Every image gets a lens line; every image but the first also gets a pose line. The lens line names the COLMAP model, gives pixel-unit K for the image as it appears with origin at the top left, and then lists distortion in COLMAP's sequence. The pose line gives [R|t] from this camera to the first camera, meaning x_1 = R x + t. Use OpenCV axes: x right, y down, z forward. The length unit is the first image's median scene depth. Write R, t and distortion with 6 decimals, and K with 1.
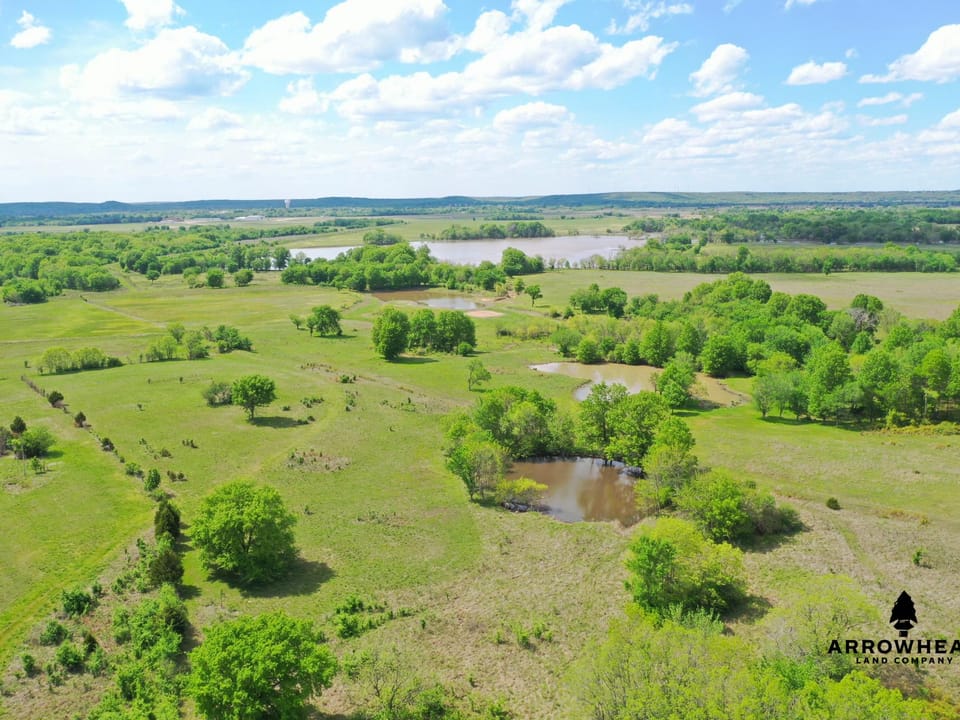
lens RADIAL K [[857.7, 0, 474.7], [0, 857.7, 362.8], [0, 0, 1]] dist [-0.005781, 0.021833]
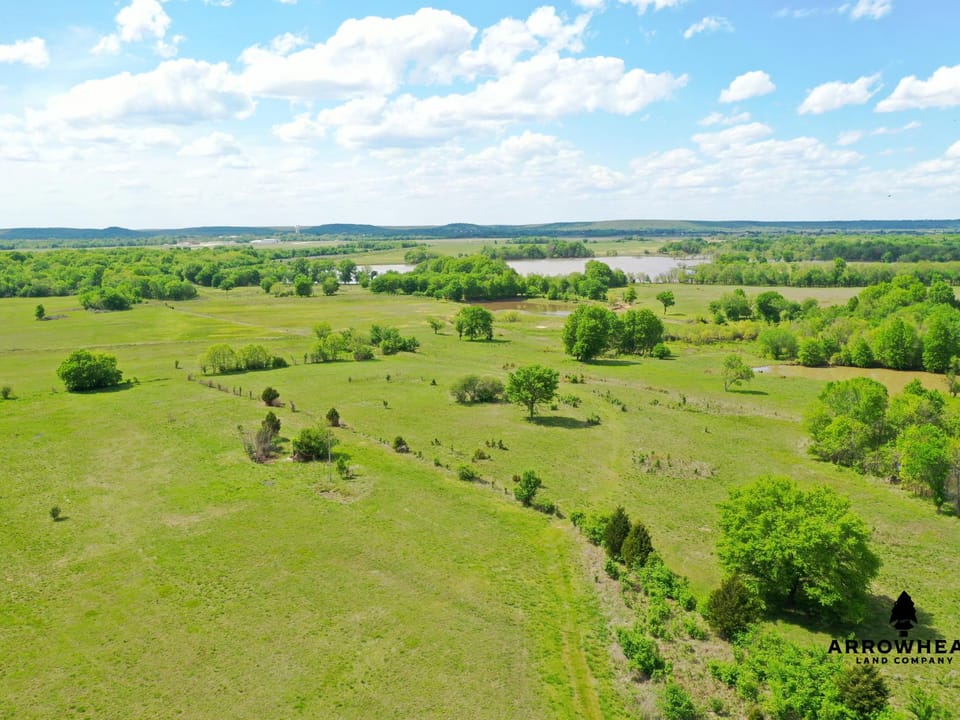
lens RADIAL K [[857.7, 0, 474.7], [0, 857.7, 362.8], [0, 0, 1]] dist [-0.005781, 0.021833]
pose [[0.999974, 0.003231, 0.006467, -0.180950], [-0.003015, 0.999448, -0.033082, 0.022378], [-0.006570, 0.033062, 0.999432, 0.098391]]
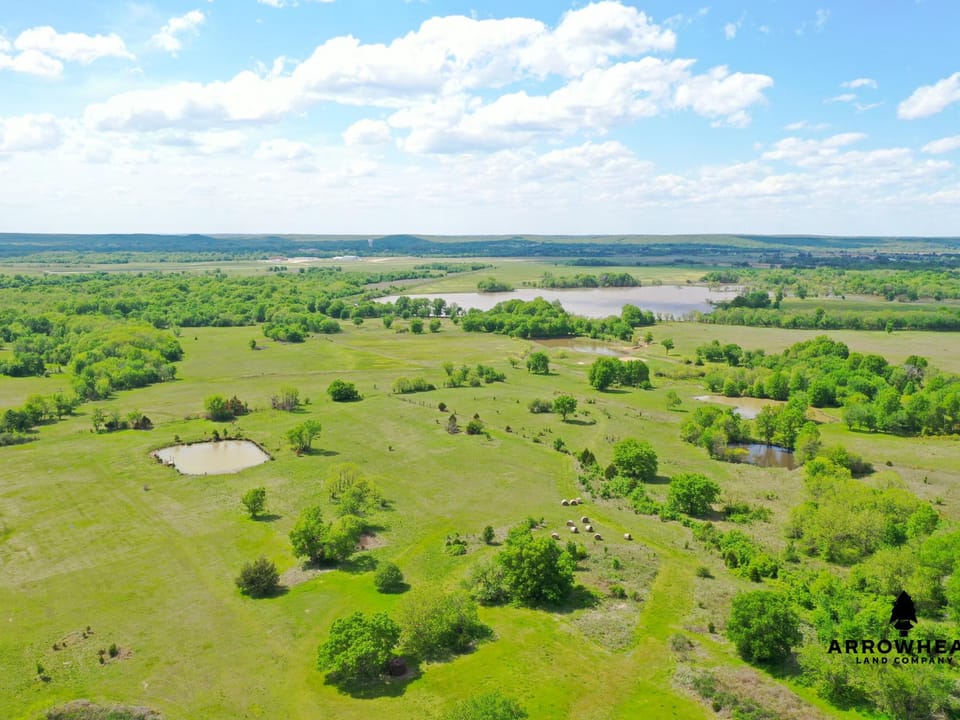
lens RADIAL K [[857.7, 0, 474.7], [0, 857.7, 362.8], [0, 0, 1]] dist [-0.005781, 0.021833]
pose [[0.997757, 0.026740, -0.061366, -0.193291], [-0.029159, 0.998819, -0.038864, 0.011135], [0.060254, 0.040567, 0.997358, -0.476379]]
